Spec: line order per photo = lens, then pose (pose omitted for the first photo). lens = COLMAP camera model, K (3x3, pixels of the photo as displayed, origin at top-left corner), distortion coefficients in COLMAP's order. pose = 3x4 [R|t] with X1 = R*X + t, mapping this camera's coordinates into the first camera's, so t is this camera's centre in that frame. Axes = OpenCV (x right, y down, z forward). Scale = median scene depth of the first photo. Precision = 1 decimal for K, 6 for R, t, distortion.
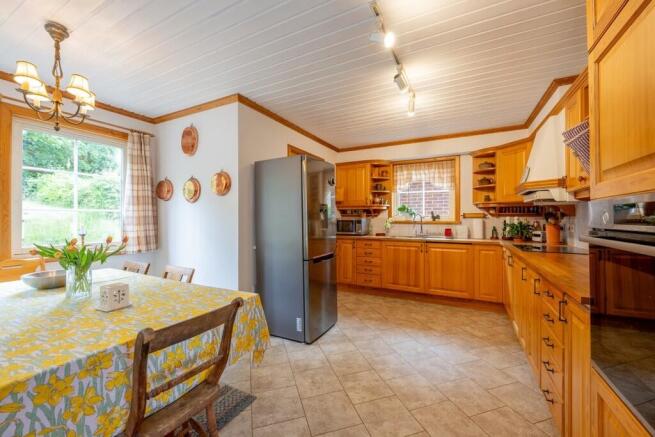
lens RADIAL K [[259.4, 0, 326.3], [0, 259.4, 216.0], [0, 0, 1]] dist [-0.001102, -0.000169]
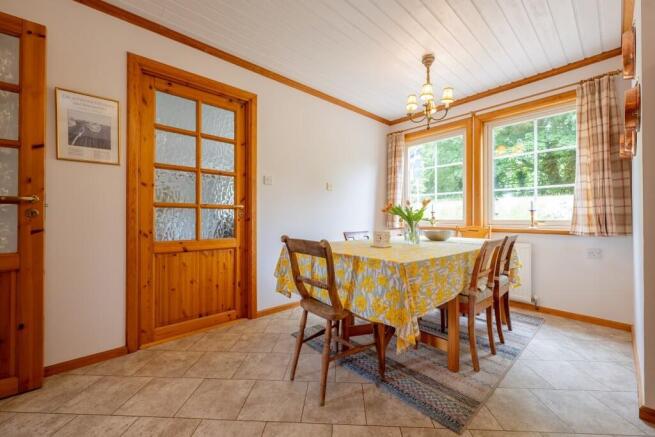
lens RADIAL K [[259.4, 0, 326.3], [0, 259.4, 216.0], [0, 0, 1]] dist [-0.001102, -0.000169]
pose [[-0.348417, 0.001772, -0.937338, 0.497991], [0.006505, 0.999979, -0.000527, 0.143139], [0.937317, -0.006281, -0.348421, 0.957554]]
